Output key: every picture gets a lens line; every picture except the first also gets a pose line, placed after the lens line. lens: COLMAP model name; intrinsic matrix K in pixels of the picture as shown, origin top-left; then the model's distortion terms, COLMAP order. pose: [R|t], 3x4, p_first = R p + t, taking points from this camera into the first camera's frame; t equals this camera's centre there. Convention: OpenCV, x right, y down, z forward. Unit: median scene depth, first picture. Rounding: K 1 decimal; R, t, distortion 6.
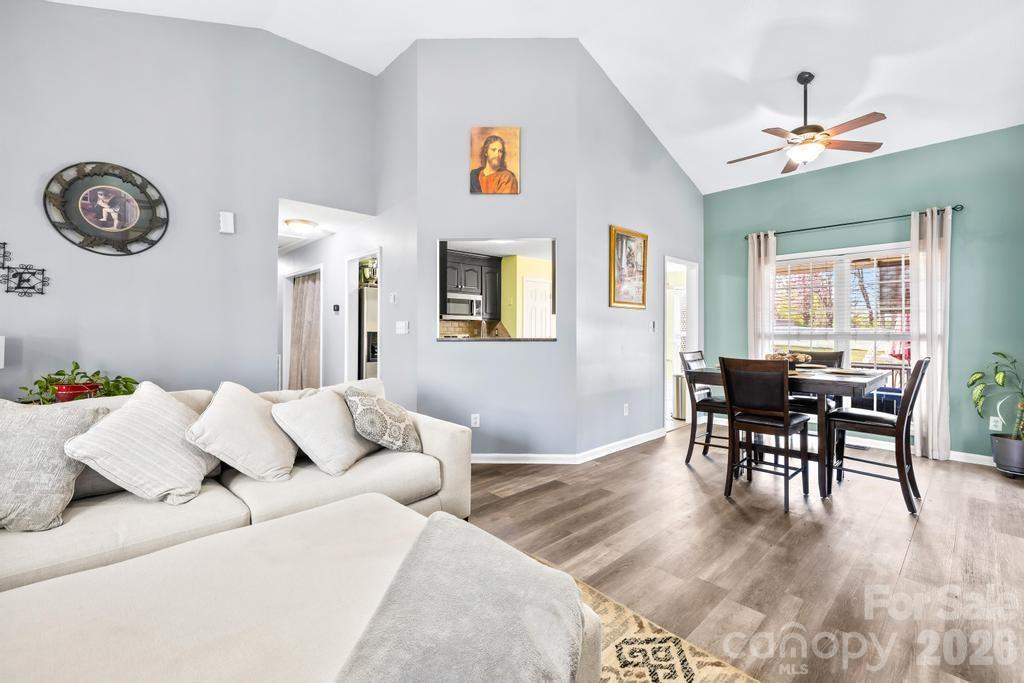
lens RADIAL K [[440.2, 0, 511.9], [0, 440.2, 331.7], [0, 0, 1]] dist [-0.001226, -0.000083]
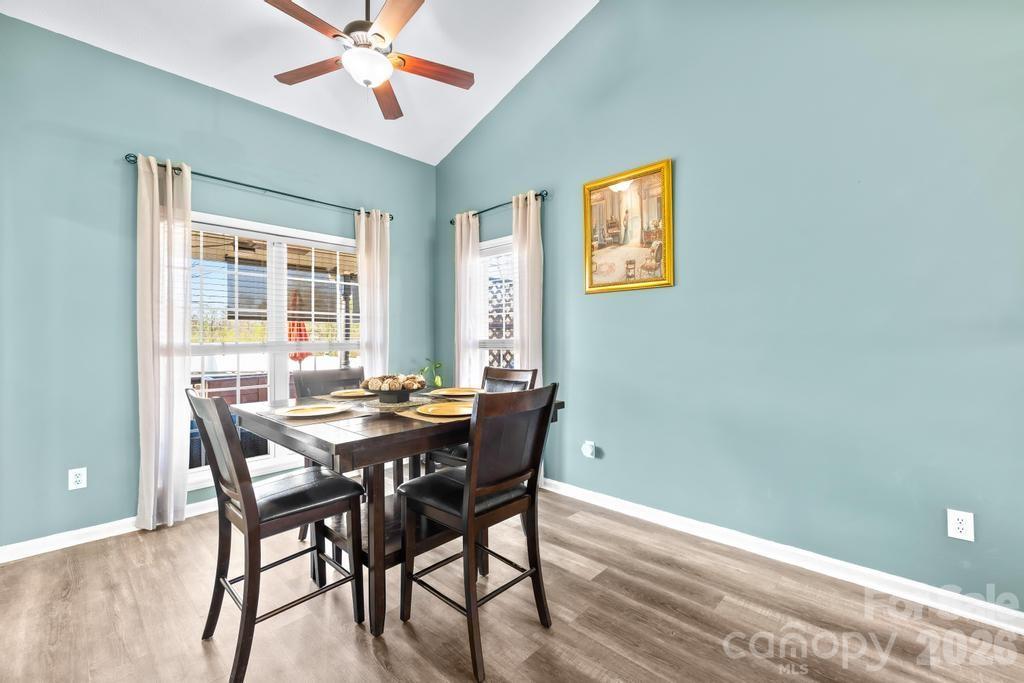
lens RADIAL K [[429.7, 0, 506.7], [0, 429.7, 334.9], [0, 0, 1]] dist [-0.000465, -0.000329]
pose [[-0.043032, 0.008264, 0.999040, 0.018122], [0.010265, 0.999917, -0.007829, -0.000031], [-0.999021, 0.009918, -0.043113, 0.956183]]
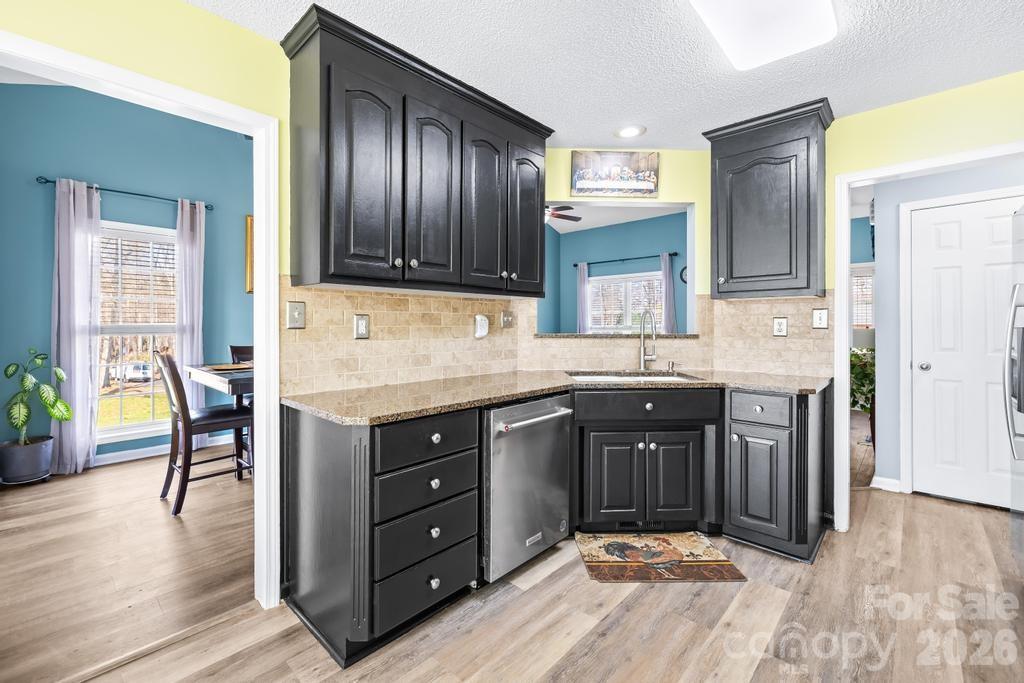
lens RADIAL K [[436.7, 0, 502.1], [0, 436.7, 324.5], [0, 0, 1]] dist [-0.001932, -0.000337]
pose [[-0.998494, -0.002067, -0.054825, 0.246123], [-0.002148, 0.999997, 0.001436, -0.002668], [0.054822, 0.001551, -0.998495, 2.161270]]
